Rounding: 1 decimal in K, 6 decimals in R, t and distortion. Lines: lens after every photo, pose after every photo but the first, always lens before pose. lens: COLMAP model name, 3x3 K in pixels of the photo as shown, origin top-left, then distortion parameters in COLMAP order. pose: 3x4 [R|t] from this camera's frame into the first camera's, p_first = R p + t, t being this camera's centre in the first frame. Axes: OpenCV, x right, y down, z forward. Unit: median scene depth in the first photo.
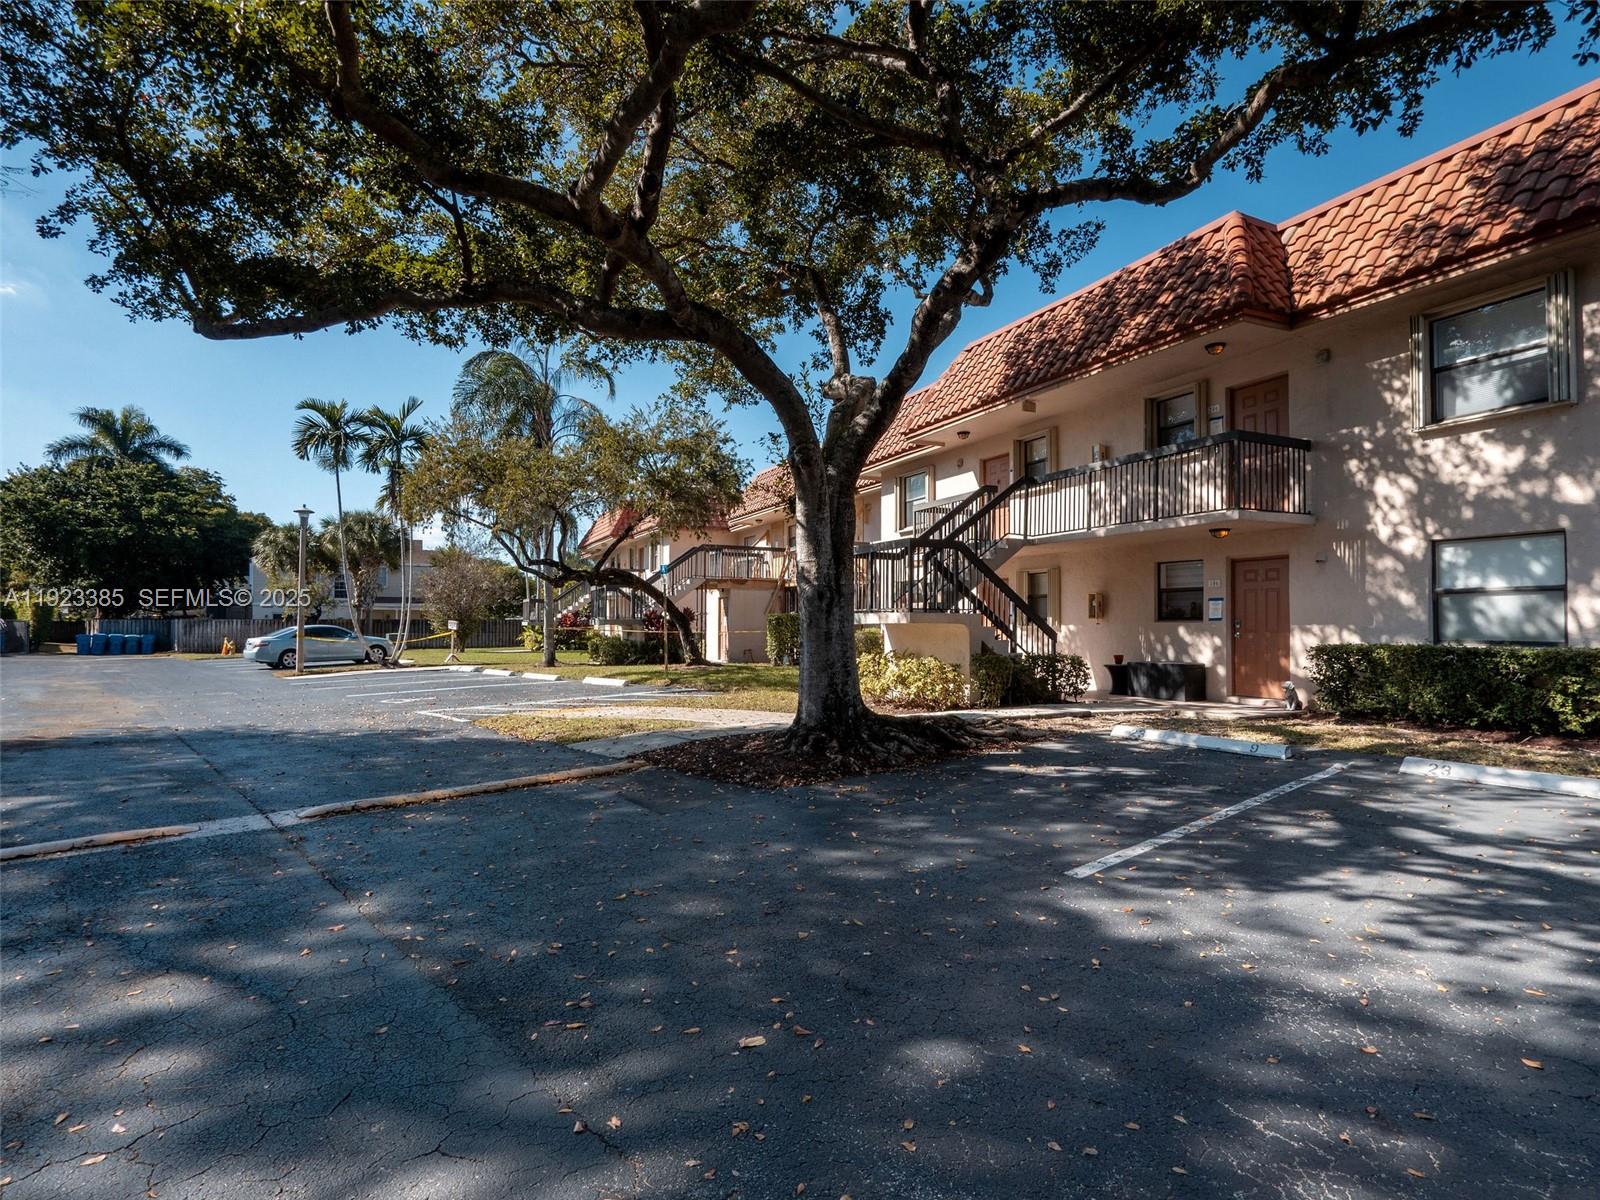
lens RADIAL K [[829.2, 0, 799.2], [0, 829.2, 609.5], [0, 0, 1]] dist [0.001510, 0.000410]
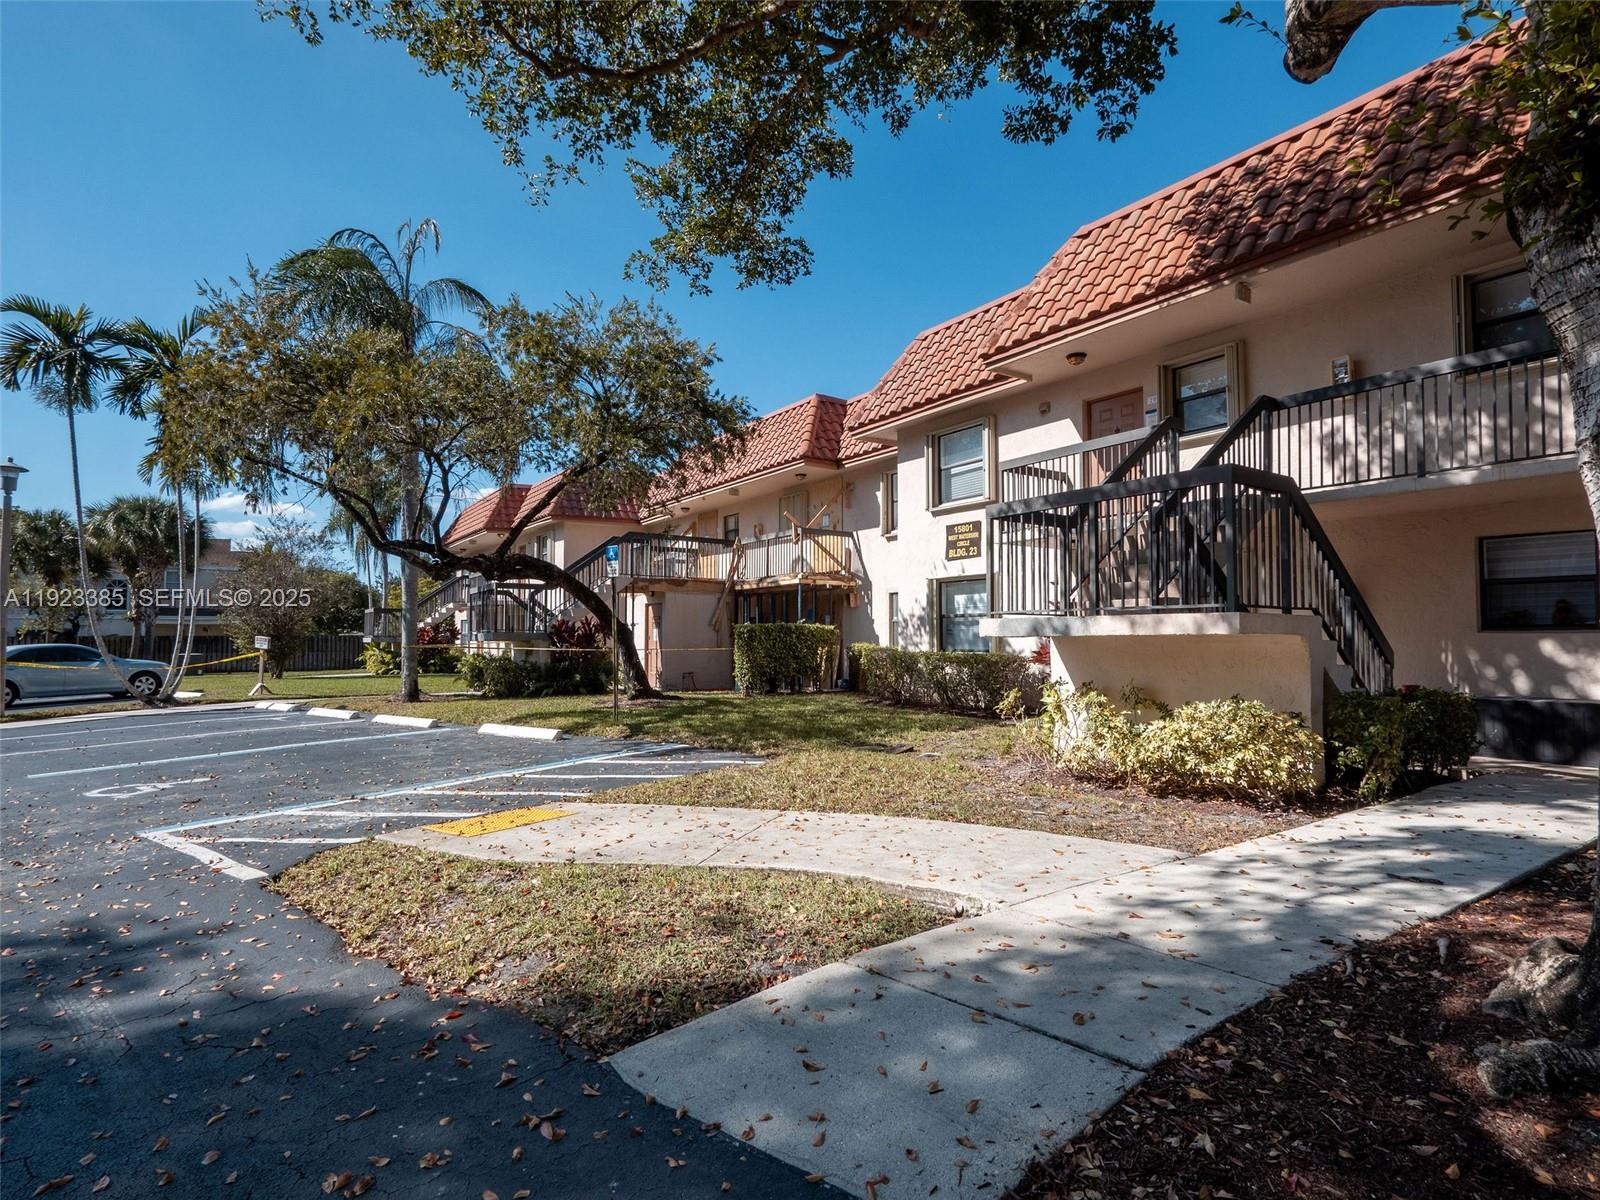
lens RADIAL K [[829.2, 0, 799.2], [0, 829.2, 609.5], [0, 0, 1]] dist [0.001510, 0.000410]
pose [[0.985810, 0.001136, 0.167862, -0.095634], [0.001832, 0.999845, -0.017524, 0.004367], [-0.167856, 0.017582, 0.985655, 0.253016]]
